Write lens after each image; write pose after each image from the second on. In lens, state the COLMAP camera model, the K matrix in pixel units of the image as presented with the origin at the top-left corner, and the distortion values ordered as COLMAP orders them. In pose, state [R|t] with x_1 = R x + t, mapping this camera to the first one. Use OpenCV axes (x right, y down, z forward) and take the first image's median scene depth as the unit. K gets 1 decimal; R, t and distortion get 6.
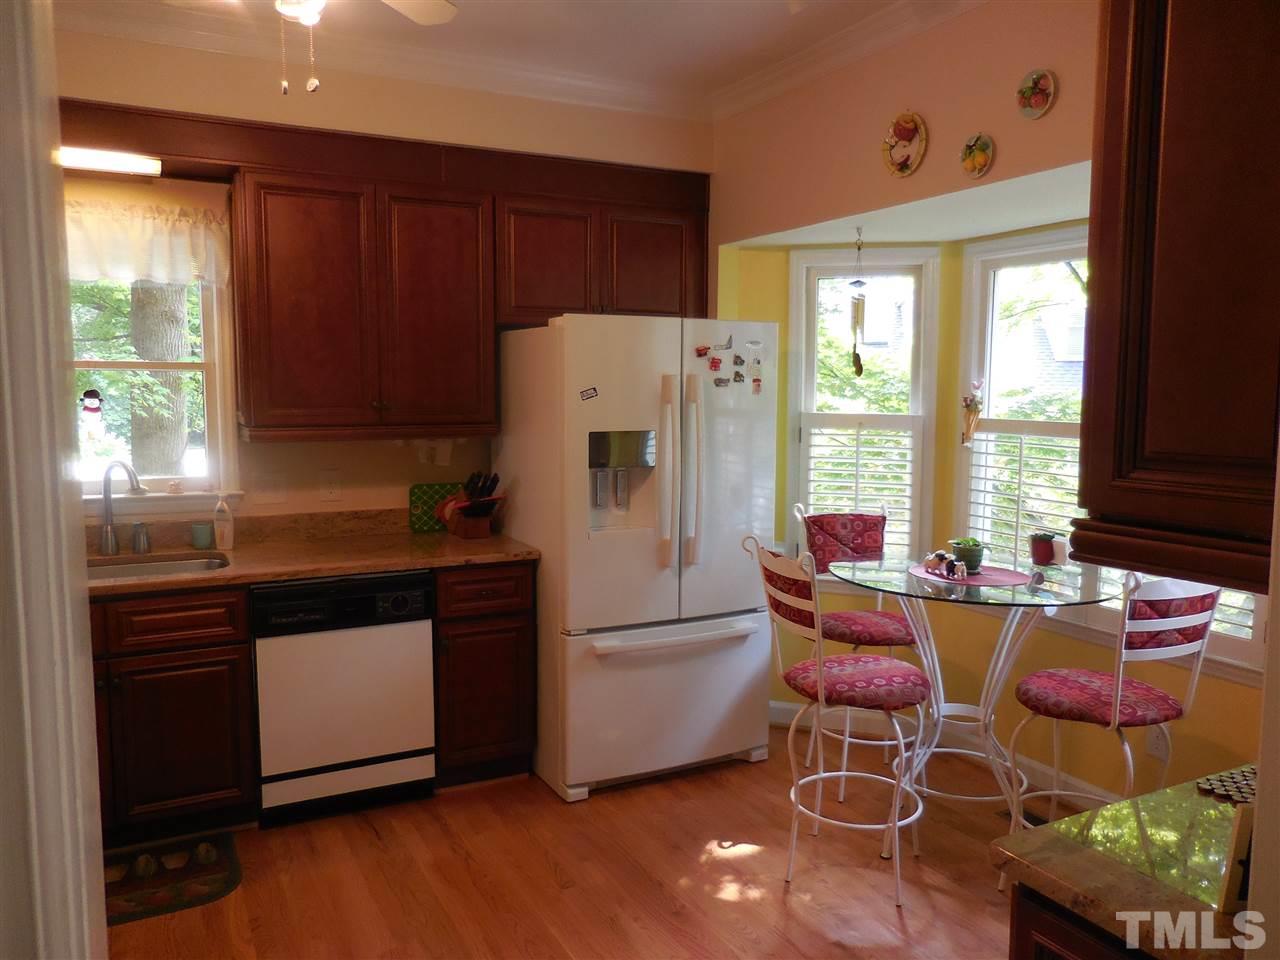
lens RADIAL K [[972.1, 0, 634.3], [0, 972.1, 481.5], [0, 0, 1]] dist [-0.006768, 0.015751]
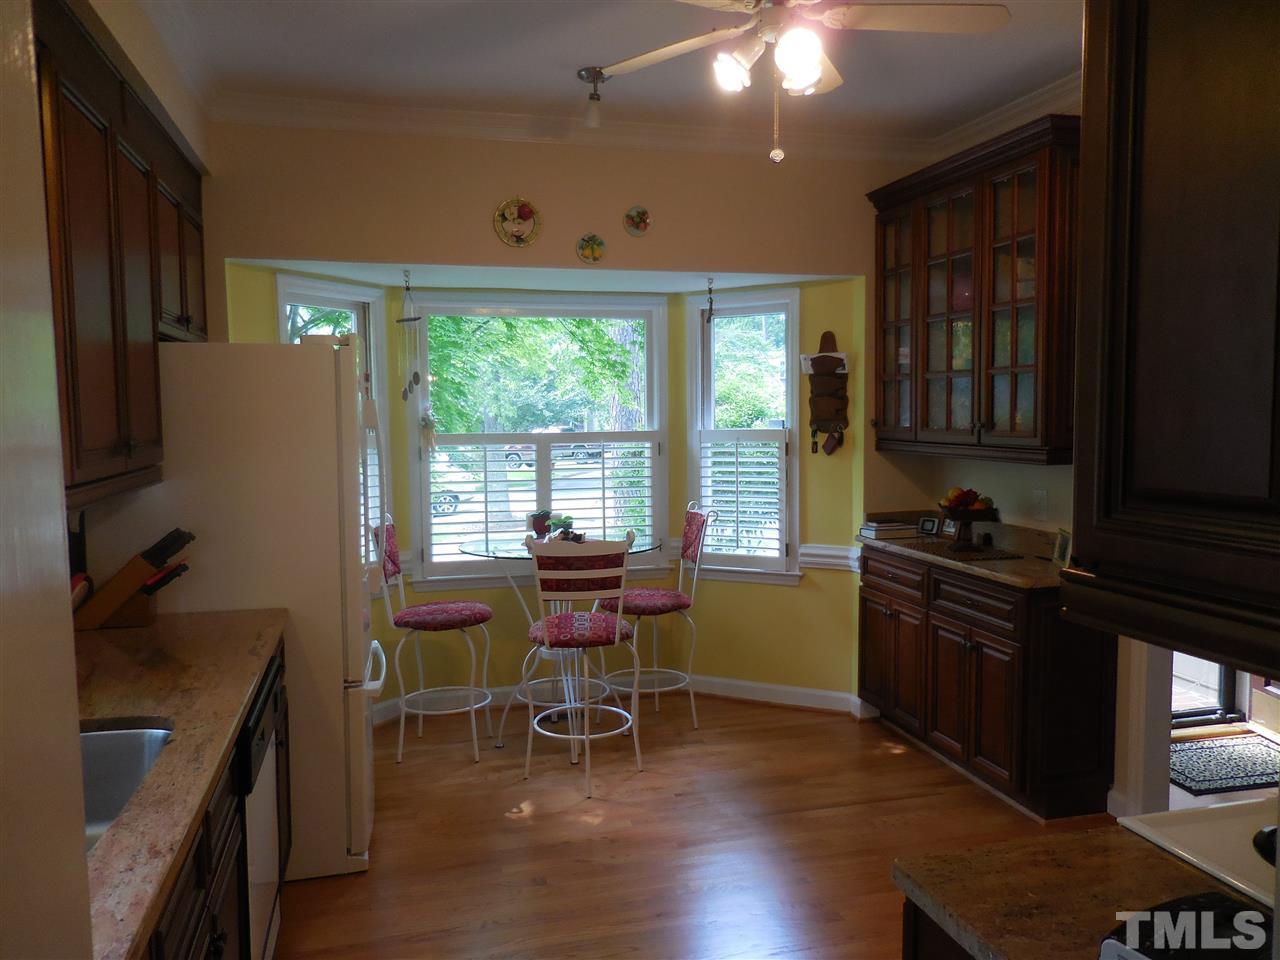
lens RADIAL K [[972.1, 0, 640.5], [0, 972.1, 479.1], [0, 0, 1]] dist [-0.006768, 0.015751]
pose [[0.228784, -0.092672, 0.969056, -0.857004], [0.097075, 0.992669, 0.072011, -0.075532], [-0.968625, 0.077597, 0.236102, 0.500731]]
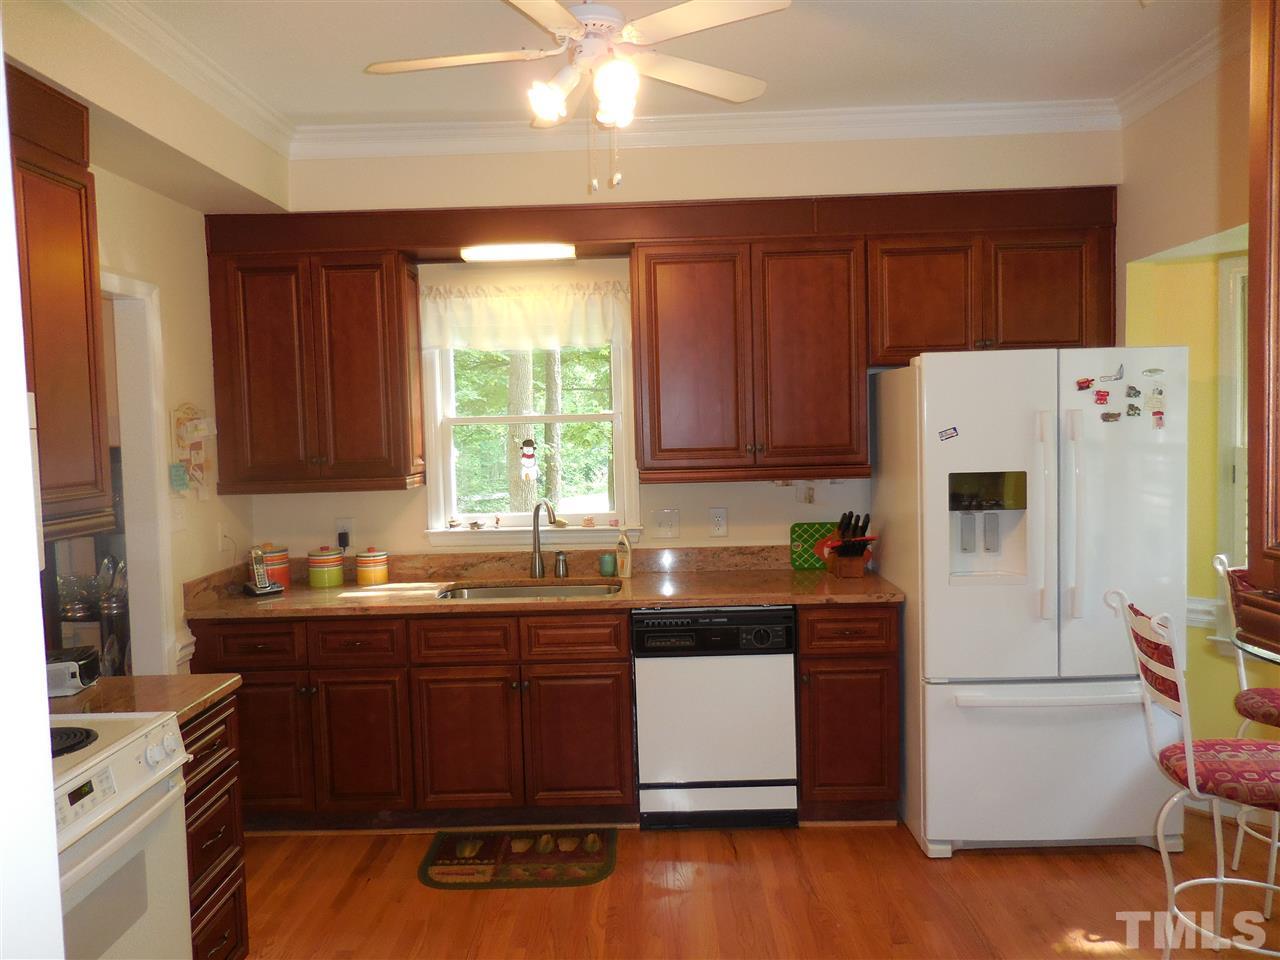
lens RADIAL K [[972.1, 0, 636.5], [0, 972.1, 480.2], [0, 0, 1]] dist [-0.006768, 0.015751]
pose [[0.879178, -0.000481, -0.476493, 0.136286], [-0.016155, 0.999395, -0.030815, -0.009108], [0.476219, 0.034790, 0.878638, 0.003908]]
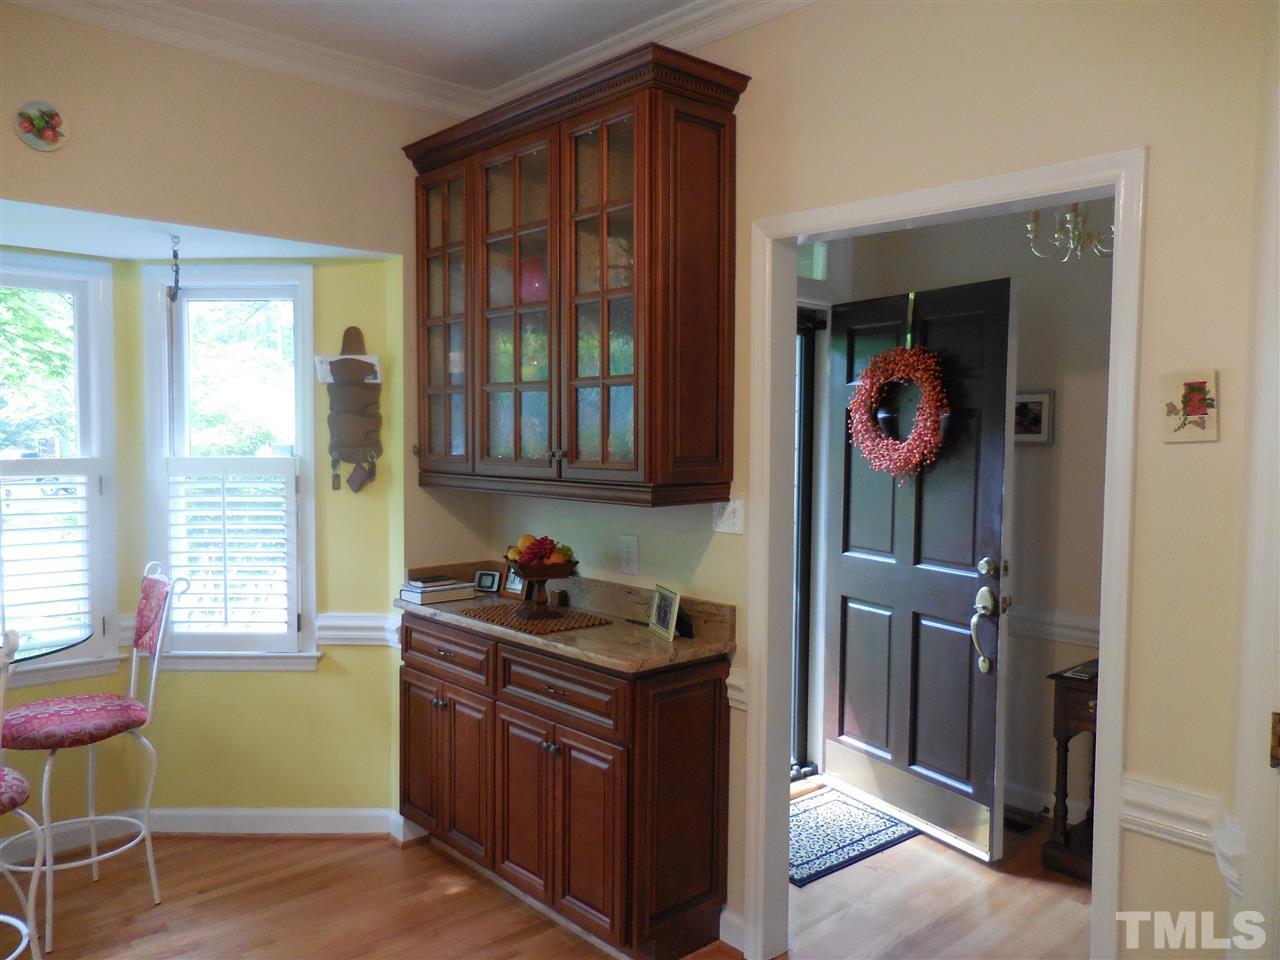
lens RADIAL K [[972.1, 0, 647.4], [0, 972.1, 482.0], [0, 0, 1]] dist [-0.006768, 0.015751]
pose [[-0.251814, -0.068121, 0.965375, -0.613041], [0.070137, 0.993612, 0.088408, -0.067220], [-0.965231, 0.089971, -0.245428, 0.513705]]
